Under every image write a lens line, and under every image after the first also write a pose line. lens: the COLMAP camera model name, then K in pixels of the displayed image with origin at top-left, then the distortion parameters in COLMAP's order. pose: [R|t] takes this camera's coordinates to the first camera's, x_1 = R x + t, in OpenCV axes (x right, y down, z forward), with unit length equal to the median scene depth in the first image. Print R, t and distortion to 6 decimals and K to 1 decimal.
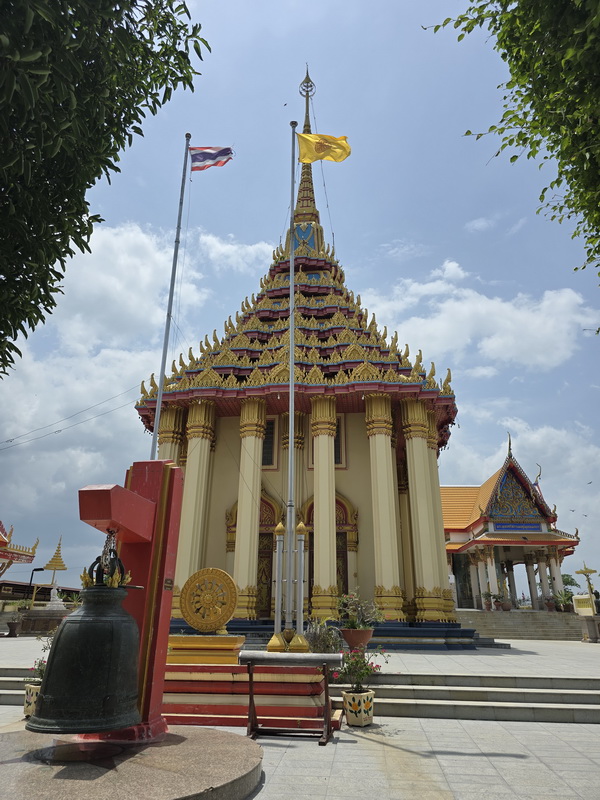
lens RADIAL K [[537.8, 0, 299.8], [0, 537.8, 391.4], [0, 0, 1]] dist [0.060164, -0.049943]
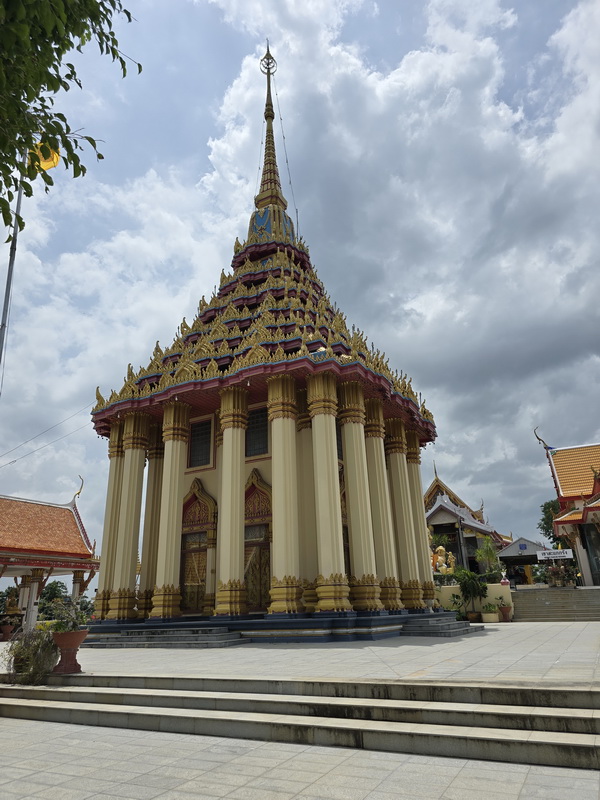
lens RADIAL K [[537.8, 0, 300.2], [0, 537.8, 406.9], [0, 0, 1]] dist [0.060164, -0.049943]
pose [[0.923218, -0.170586, -0.344339, 0.488324], [0.186266, 0.982417, 0.012714, 0.052922], [0.336116, -0.075876, 0.938759, 0.125497]]
